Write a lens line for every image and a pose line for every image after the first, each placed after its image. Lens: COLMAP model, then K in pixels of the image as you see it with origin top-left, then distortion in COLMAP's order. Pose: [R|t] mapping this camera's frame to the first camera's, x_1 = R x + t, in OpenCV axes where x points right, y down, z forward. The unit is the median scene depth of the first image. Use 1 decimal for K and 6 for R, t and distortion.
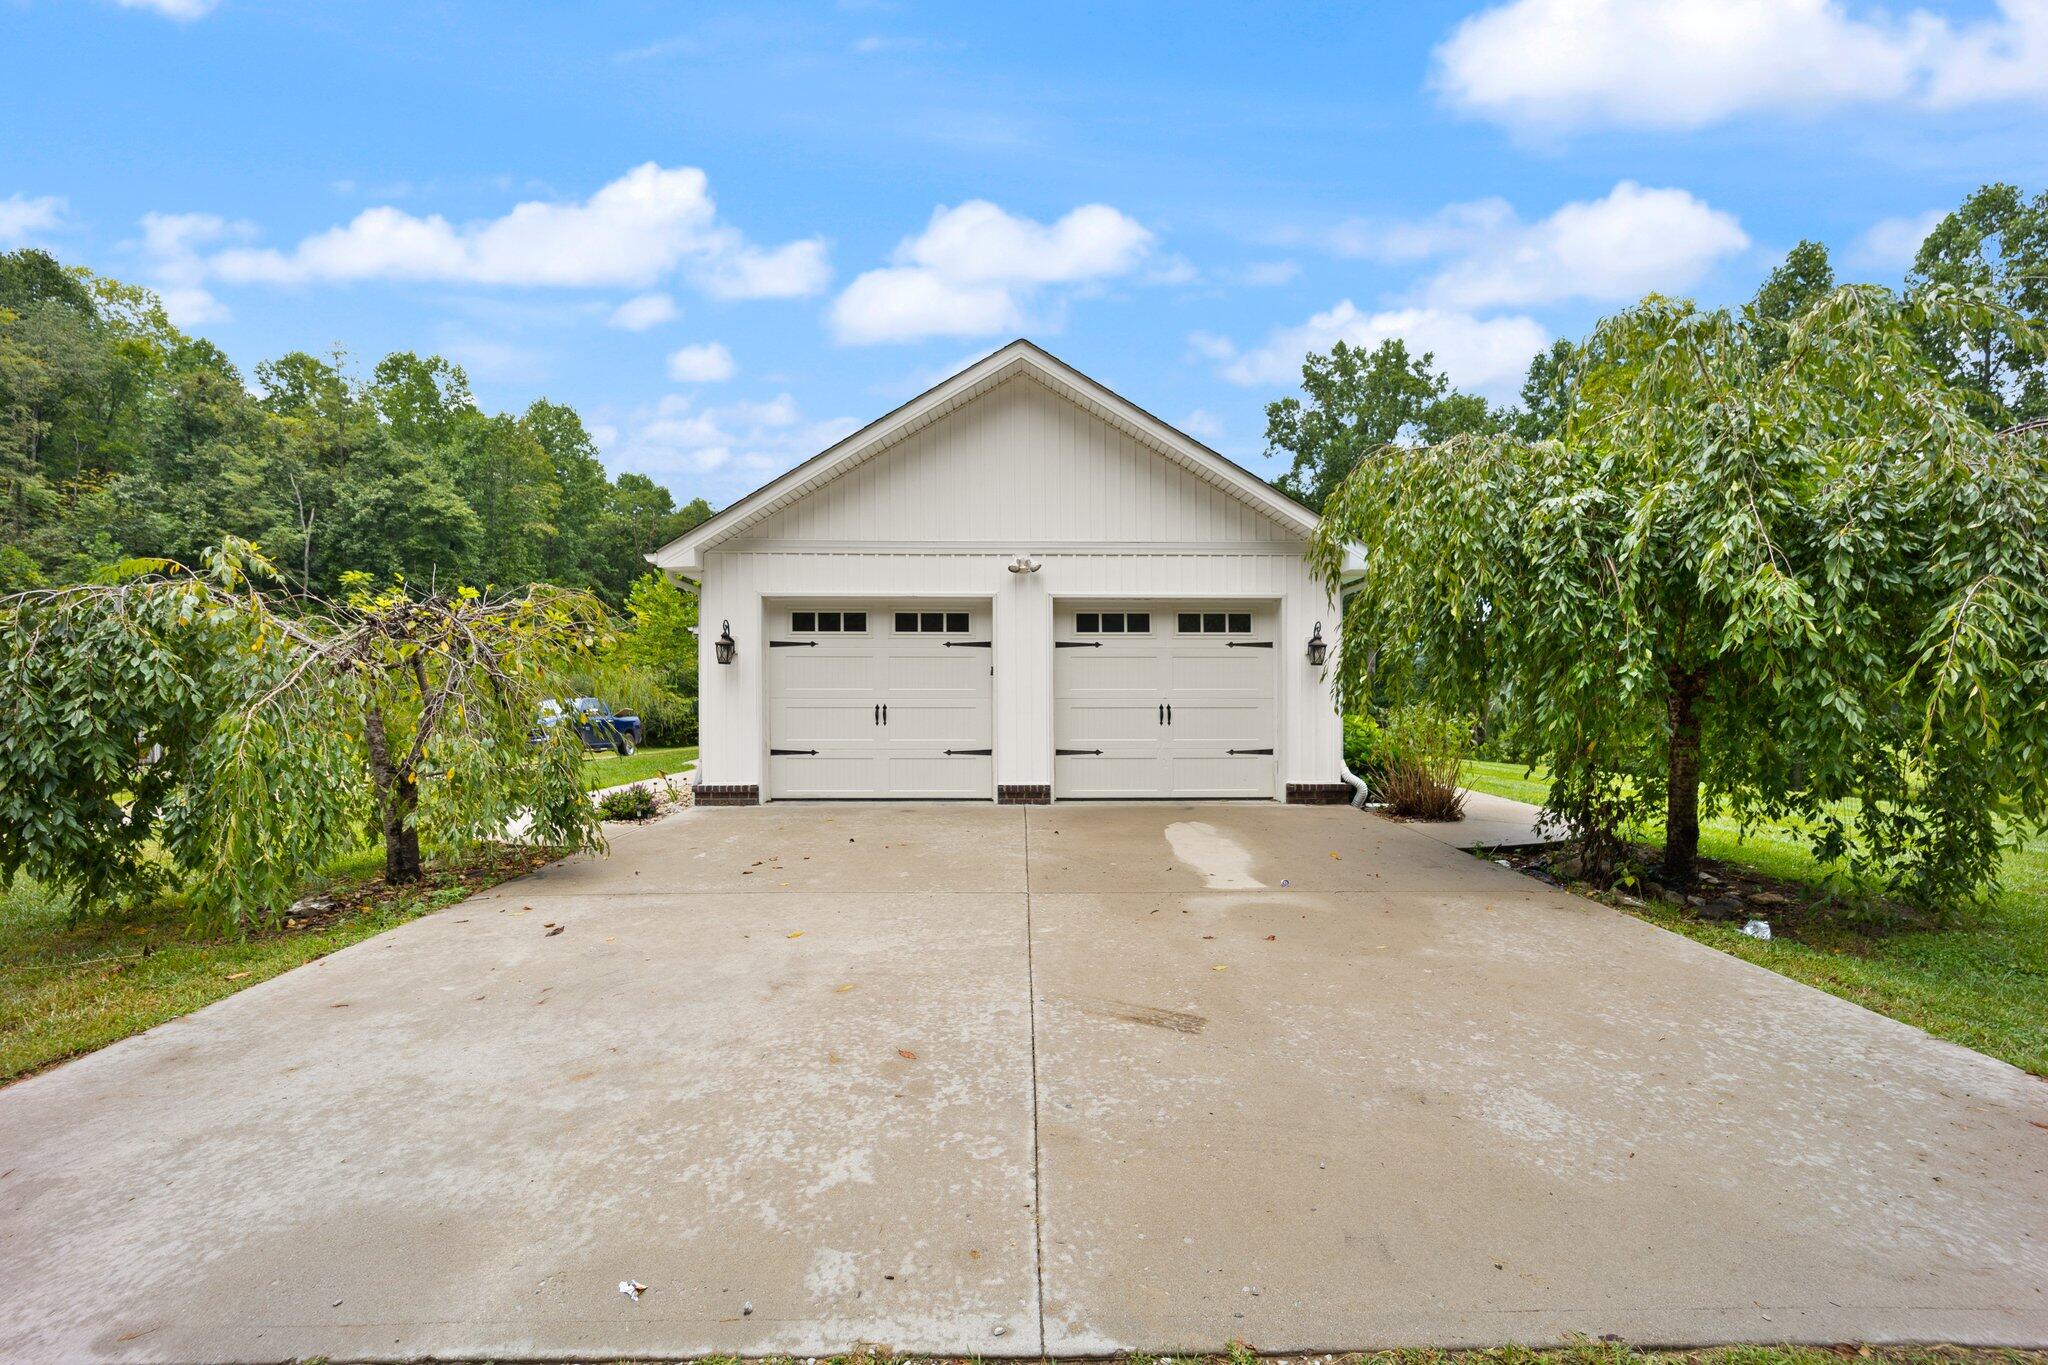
lens RADIAL K [[823.5, 0, 1024.0], [0, 823.5, 682.5], [0, 0, 1]] dist [0.000366, -0.000150]
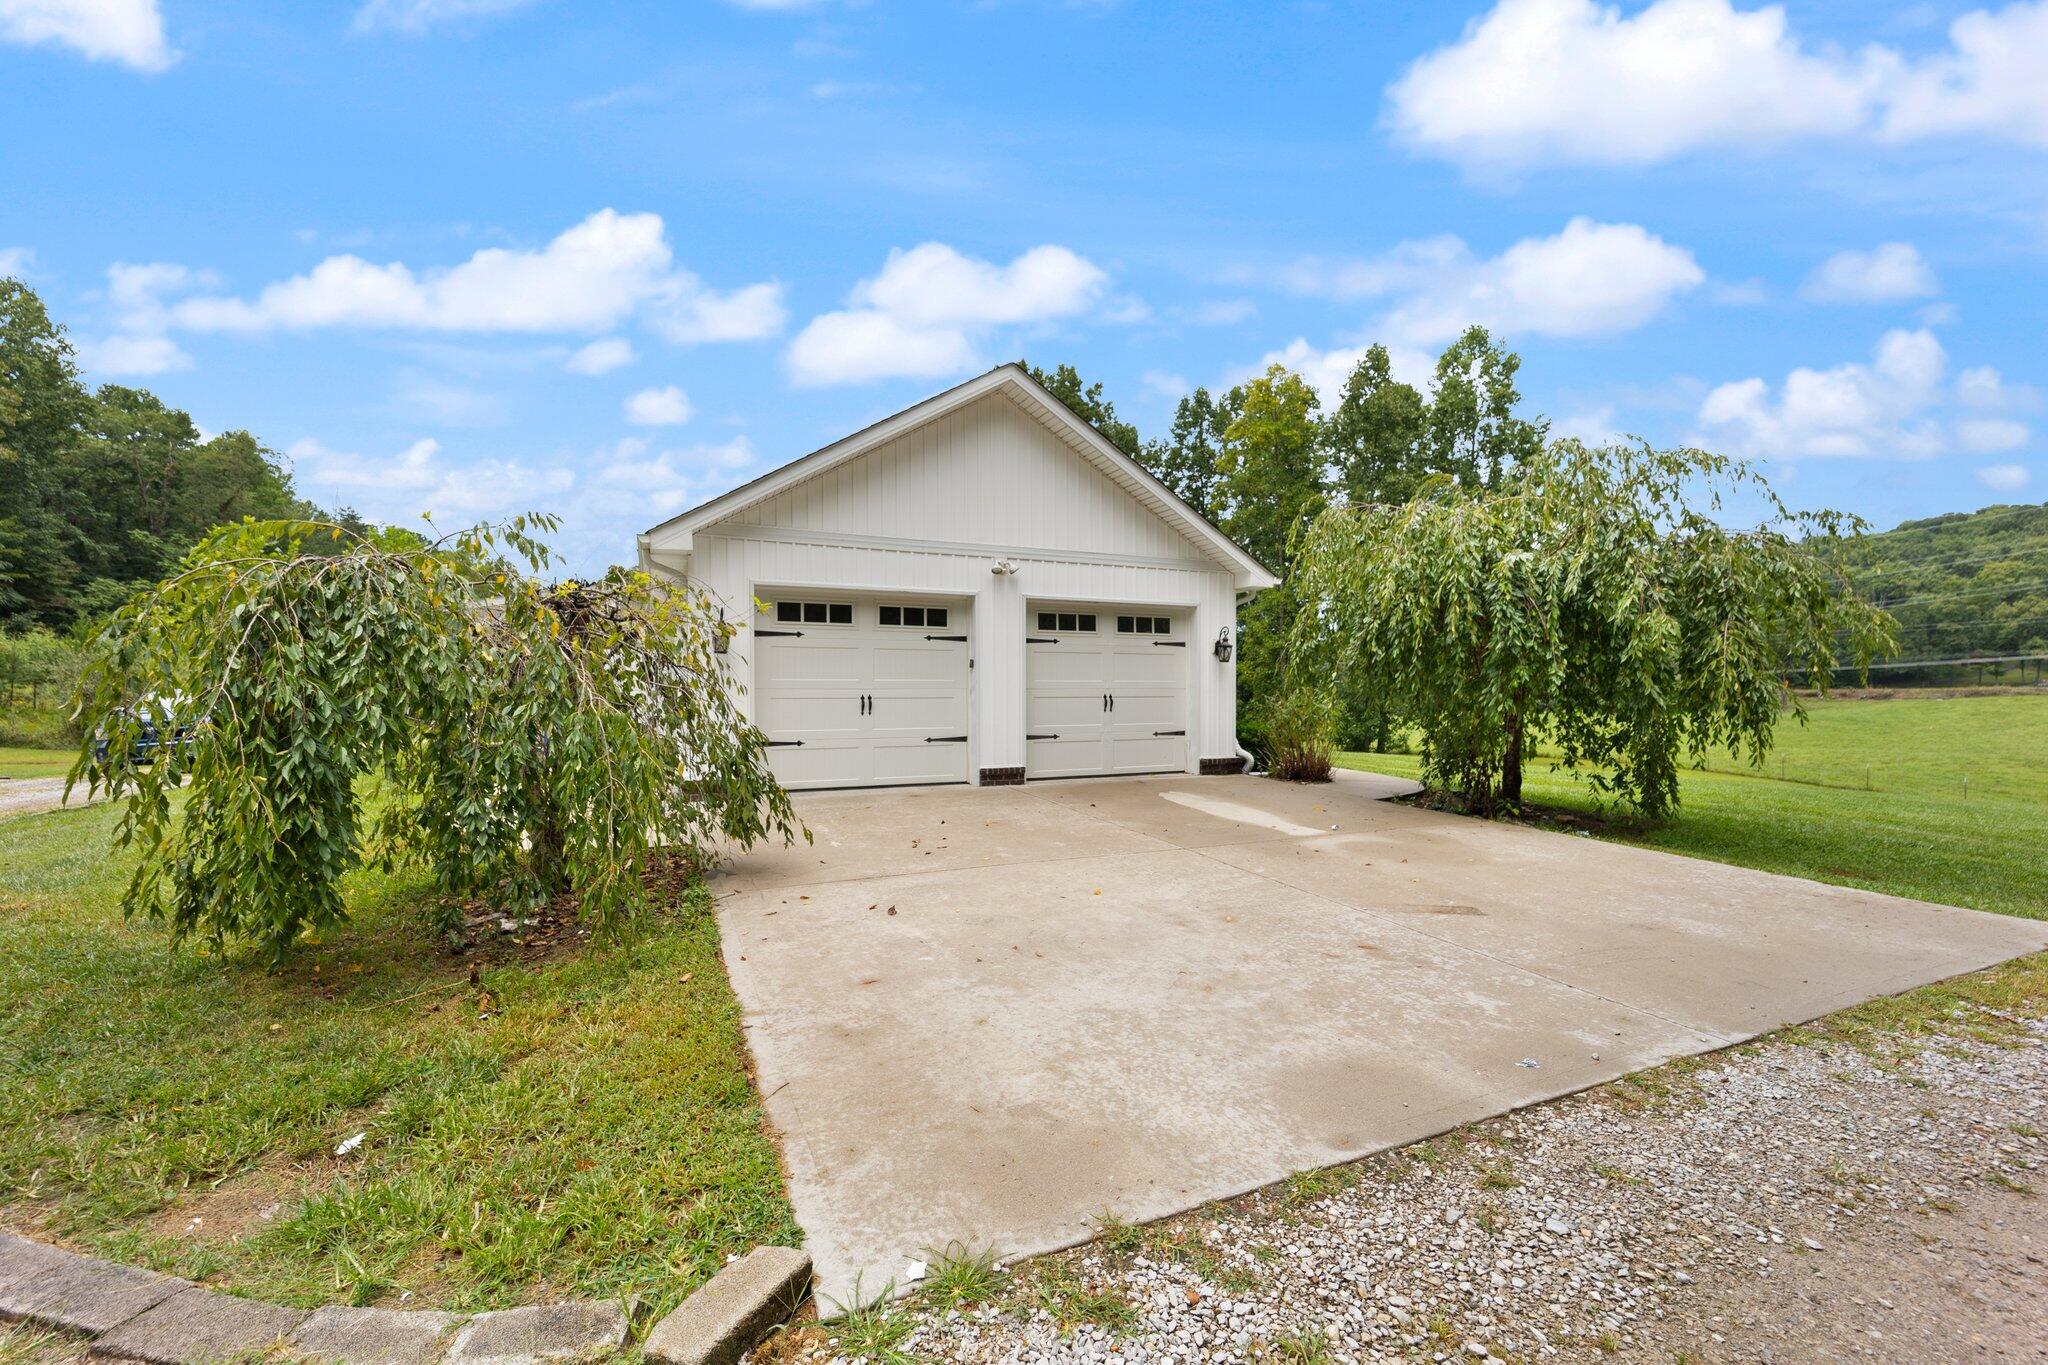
lens RADIAL K [[813.3, 0, 1024.0], [0, 813.3, 682.5], [0, 0, 1]] dist [0.001219, 0.000031]
pose [[0.923600, 0.002871, 0.383347, -0.386433], [-0.008042, 0.999897, 0.011887, -0.002542], [-0.383273, -0.014061, 0.923528, -0.013892]]
